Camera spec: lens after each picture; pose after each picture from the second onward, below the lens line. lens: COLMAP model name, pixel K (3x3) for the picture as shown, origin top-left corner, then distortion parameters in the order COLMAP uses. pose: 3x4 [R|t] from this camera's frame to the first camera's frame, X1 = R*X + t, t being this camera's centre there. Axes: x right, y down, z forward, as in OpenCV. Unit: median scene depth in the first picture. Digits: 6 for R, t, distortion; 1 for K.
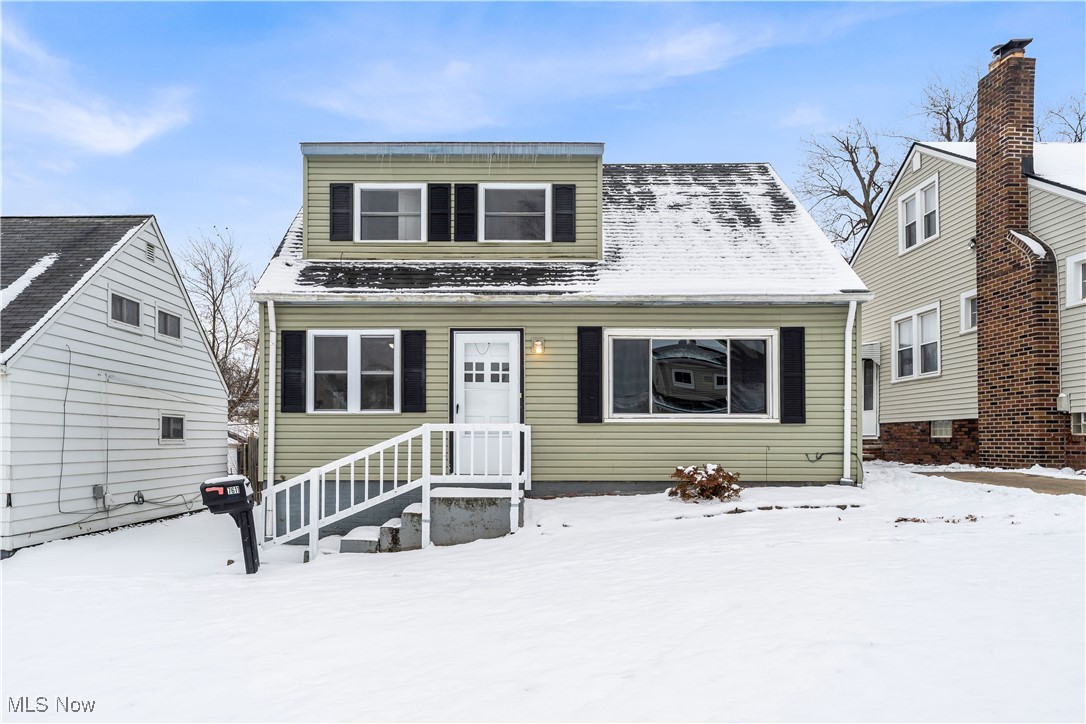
lens RADIAL K [[751.1, 0, 535.6], [0, 751.1, 366.9], [0, 0, 1]] dist [0.018119, -0.010258]
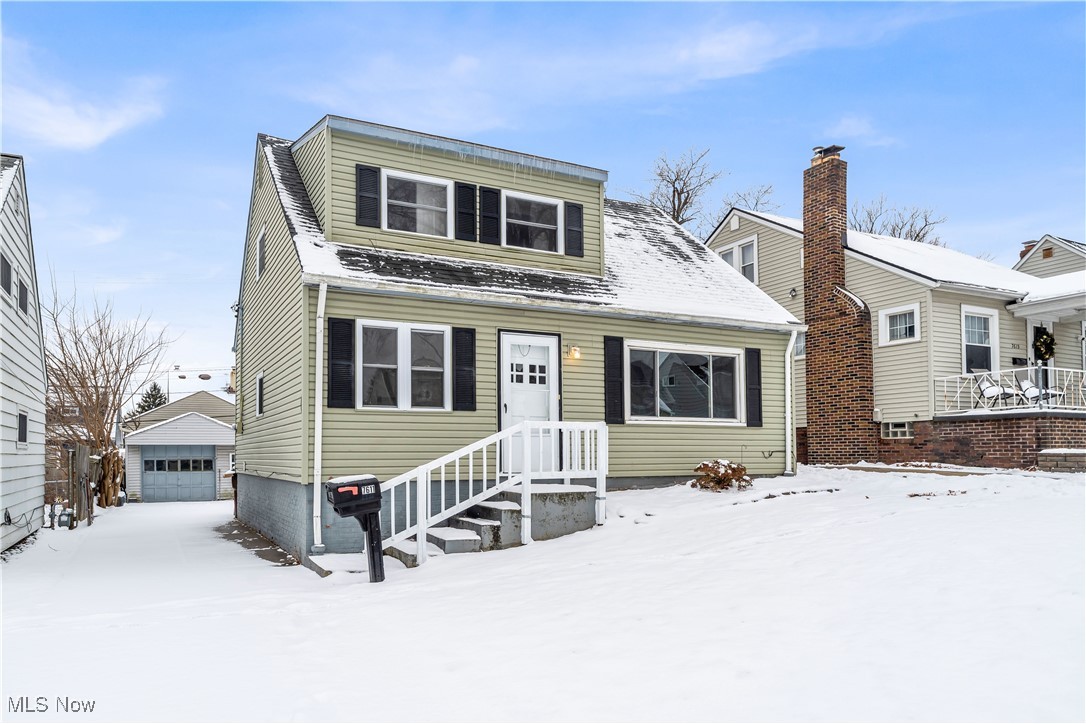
lens RADIAL K [[751.1, 0, 535.7], [0, 751.1, 362.1], [0, 0, 1]] dist [0.018119, -0.010258]
pose [[0.882758, 0.052938, 0.466836, -0.538806], [-0.039143, 0.998464, -0.039206, 0.031352], [-0.468195, 0.016336, 0.883474, 0.083672]]
